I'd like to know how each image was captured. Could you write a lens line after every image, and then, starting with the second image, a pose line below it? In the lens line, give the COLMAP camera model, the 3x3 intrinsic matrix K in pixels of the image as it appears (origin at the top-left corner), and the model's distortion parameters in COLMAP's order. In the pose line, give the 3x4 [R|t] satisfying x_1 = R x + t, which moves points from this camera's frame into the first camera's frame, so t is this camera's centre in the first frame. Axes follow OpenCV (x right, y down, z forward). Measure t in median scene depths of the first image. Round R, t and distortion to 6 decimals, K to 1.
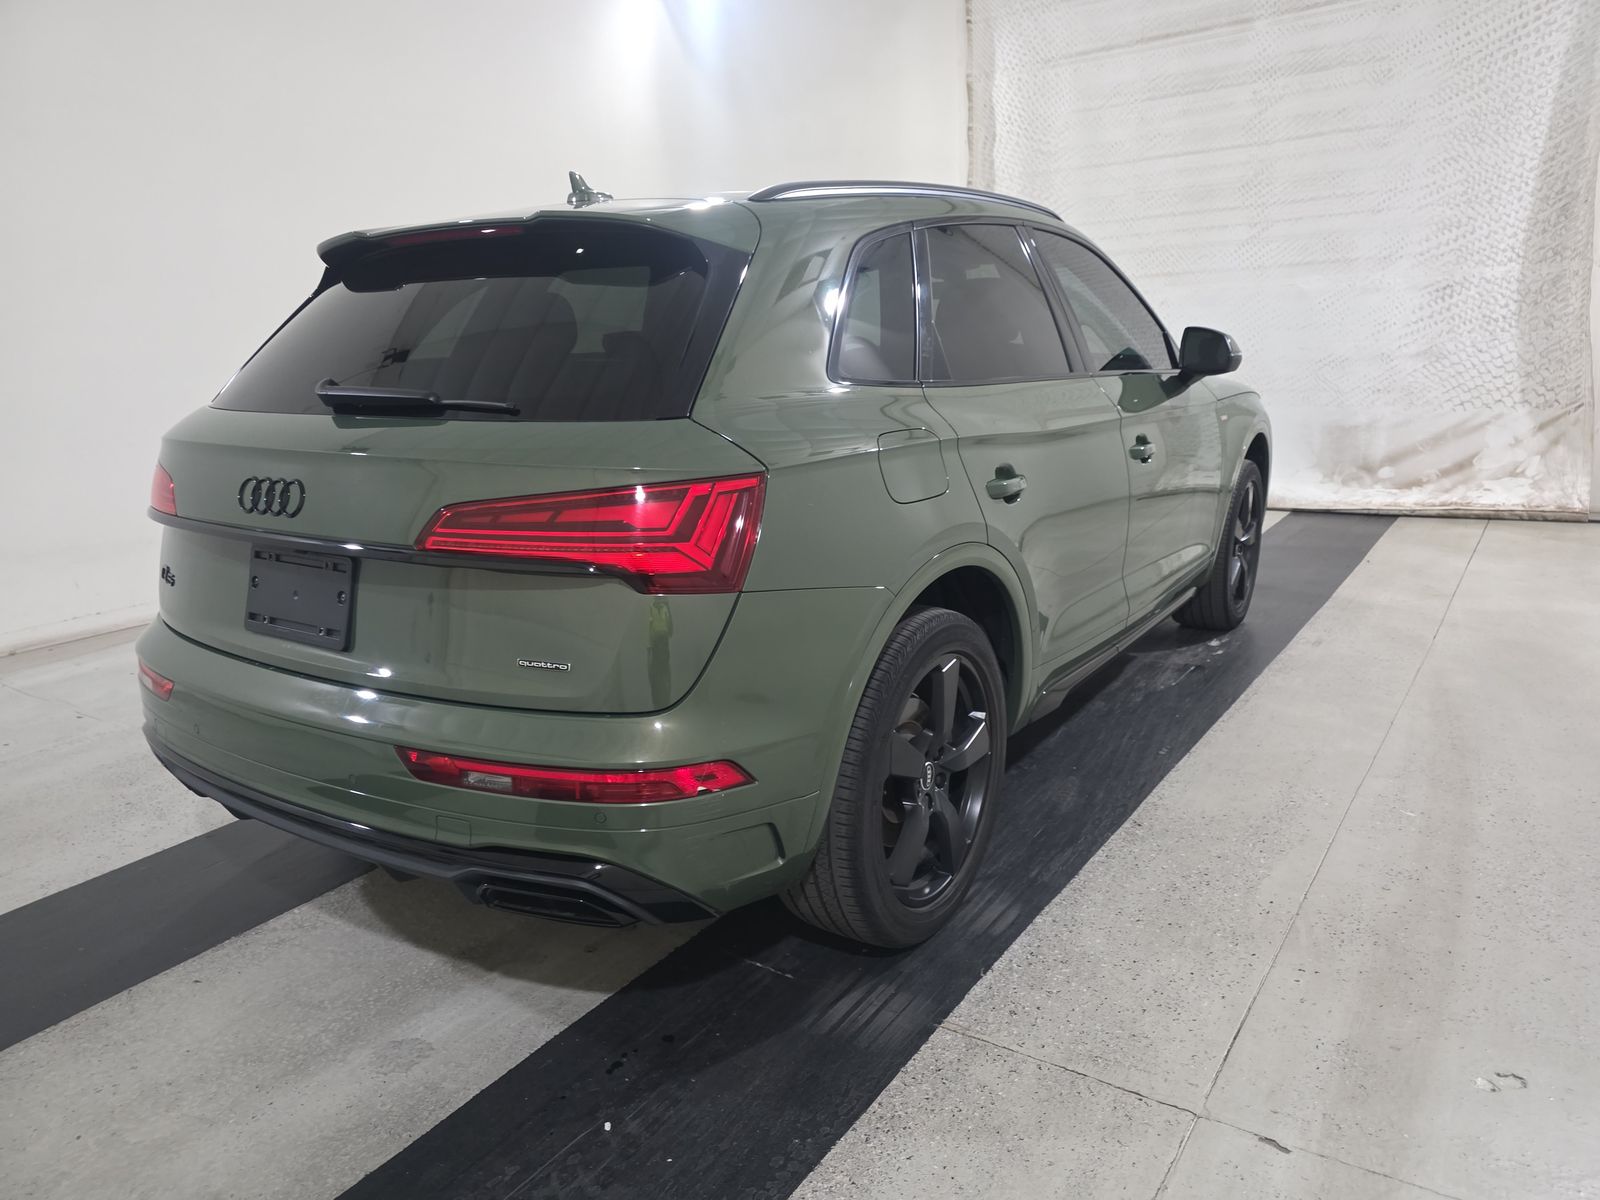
lens RADIAL K [[1099.9, 0, 807.7], [0, 1099.9, 599.7], [0, 0, 1]] dist [0.050075, -0.044233]
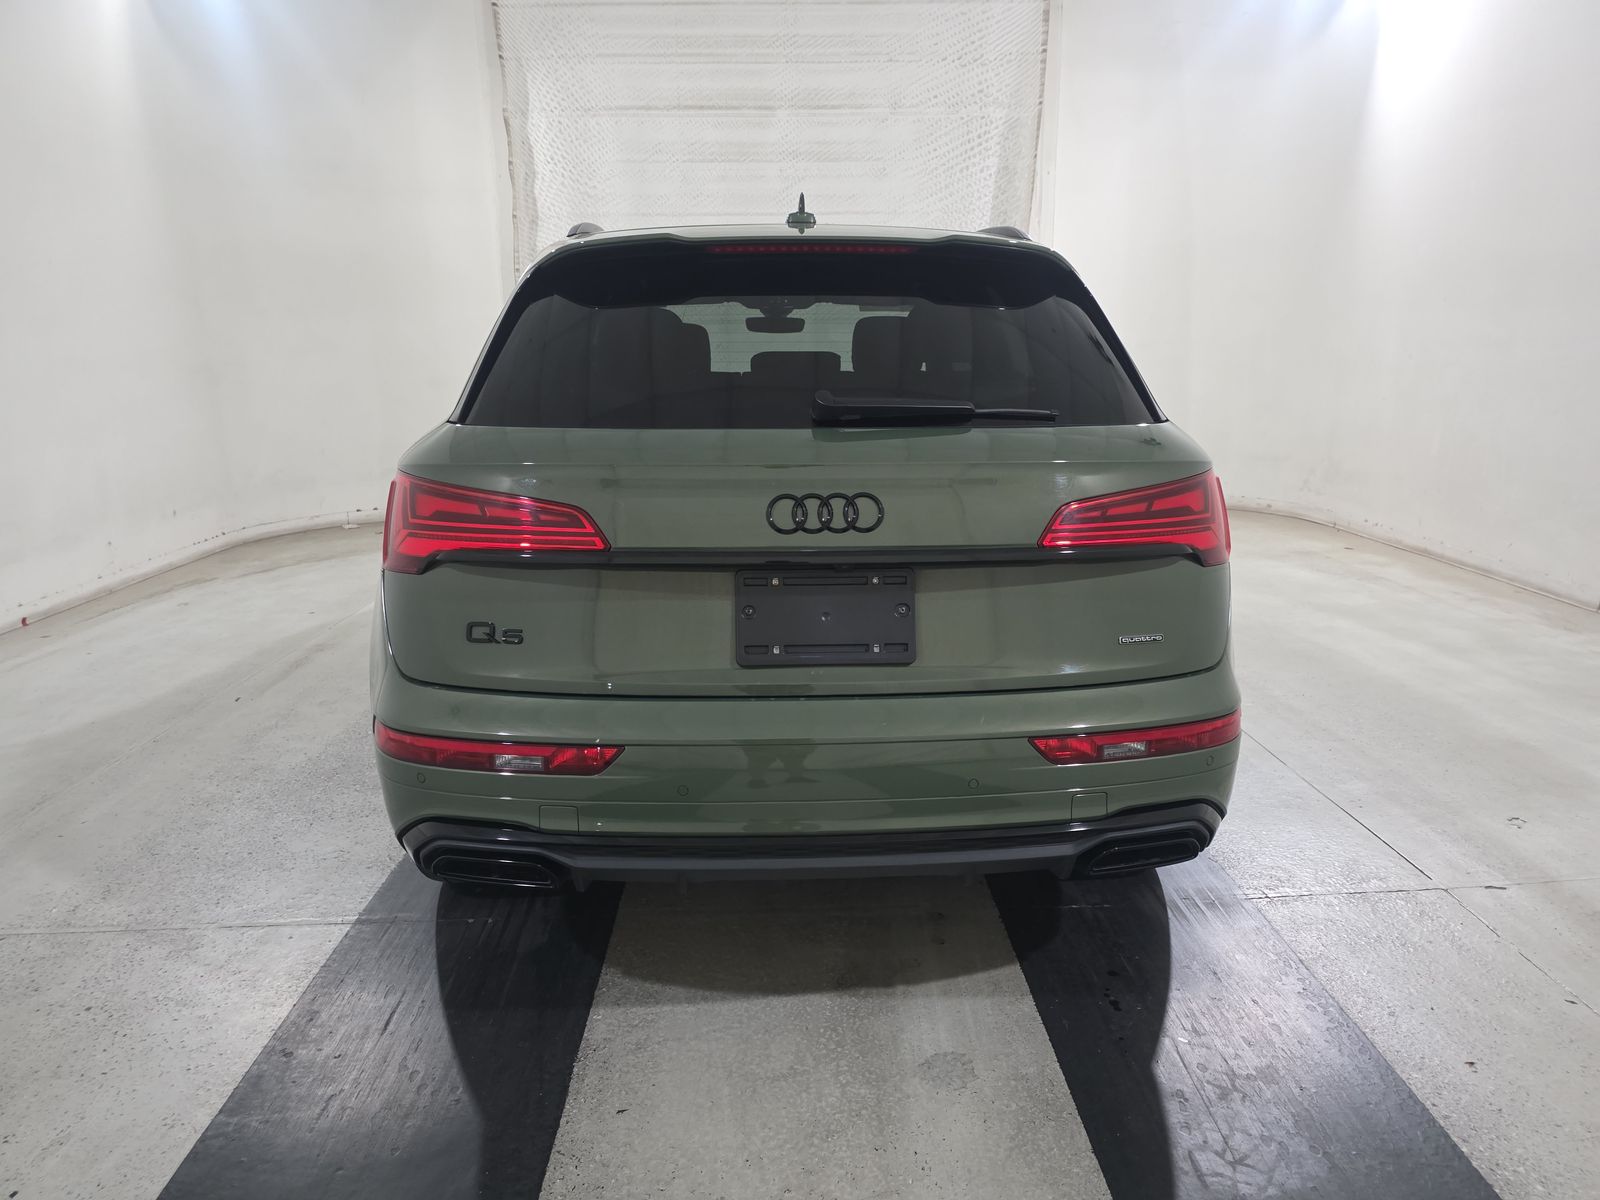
lens RADIAL K [[1099.9, 0, 806.6], [0, 1099.9, 595.5], [0, 0, 1]] dist [0.050075, -0.044233]
pose [[0.791435, -0.100716, 0.602899, -0.363765], [0.124641, 0.992200, 0.002132, -0.009269], [-0.598411, 0.073459, 0.797815, 0.092953]]
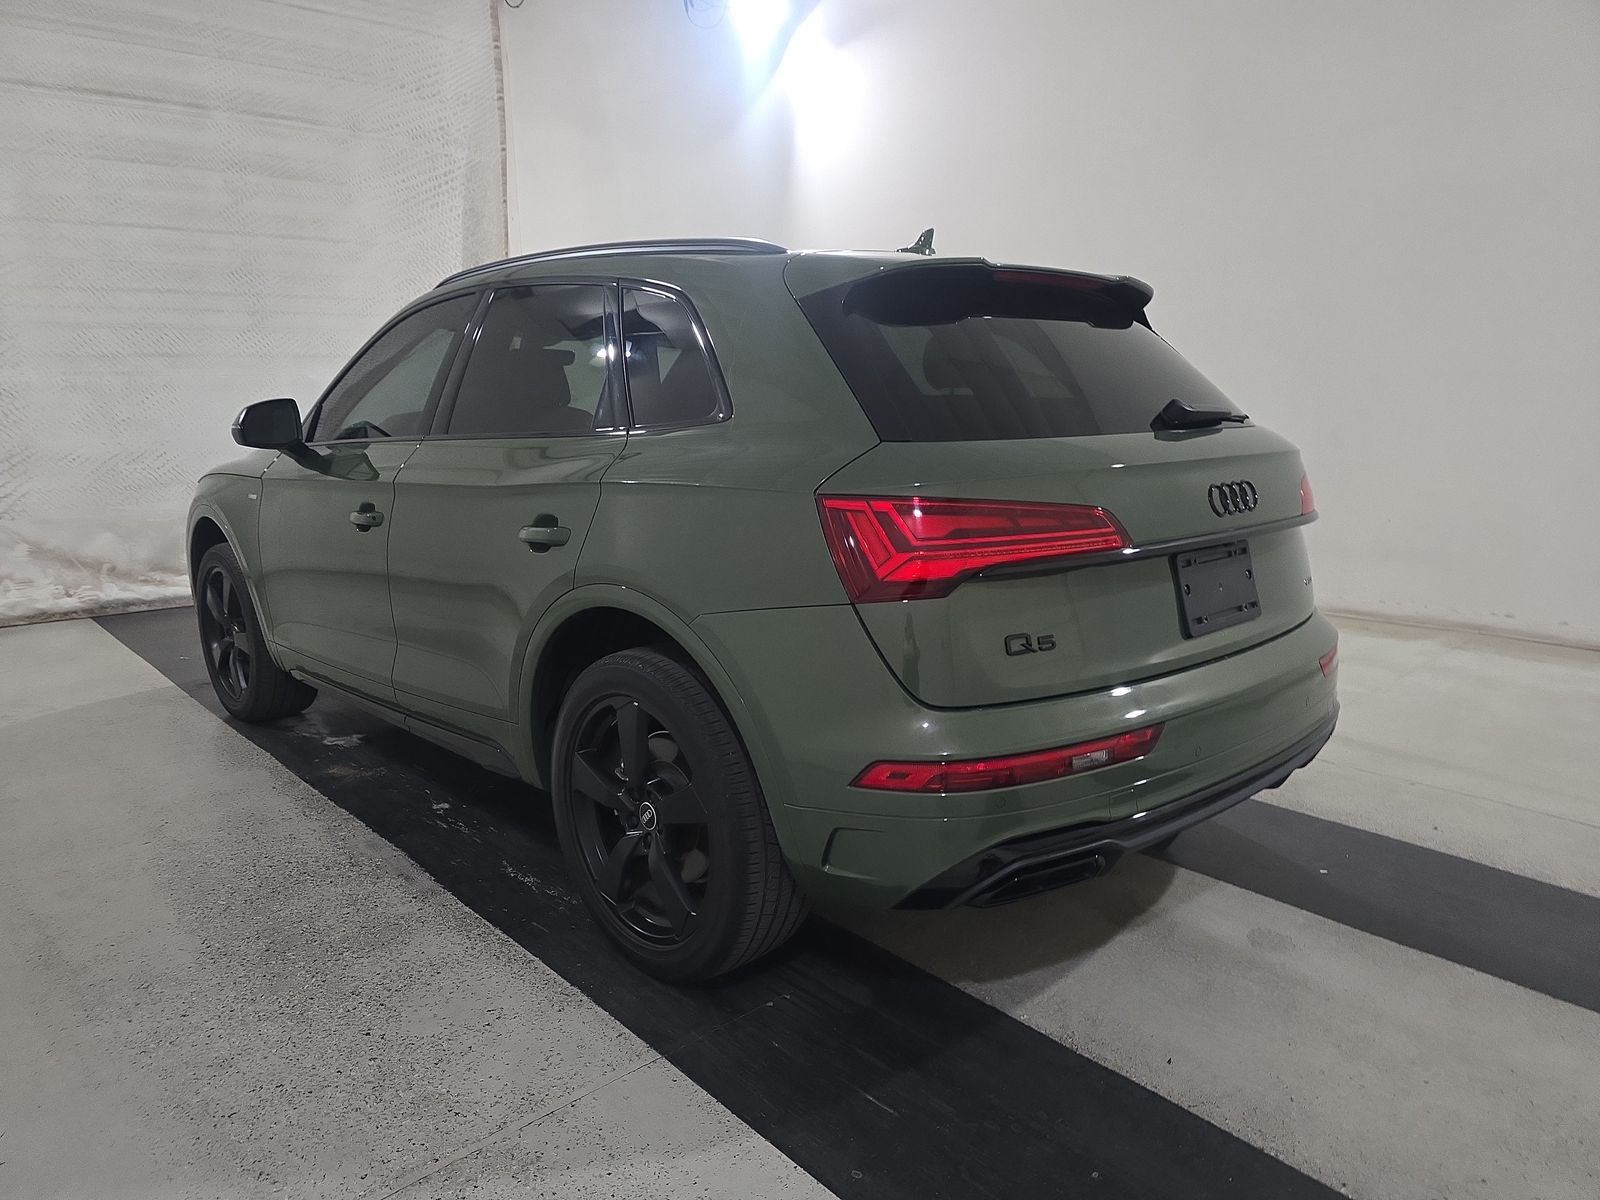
lens RADIAL K [[1099.9, 0, 805.8], [0, 1099.9, 609.9], [0, 0, 1]] dist [0.050075, -0.044233]
pose [[0.196439, -0.150407, 0.968912, -0.575244], [0.241063, 0.965243, 0.100964, -0.069146], [-0.950421, 0.213736, 0.225869, 0.405264]]
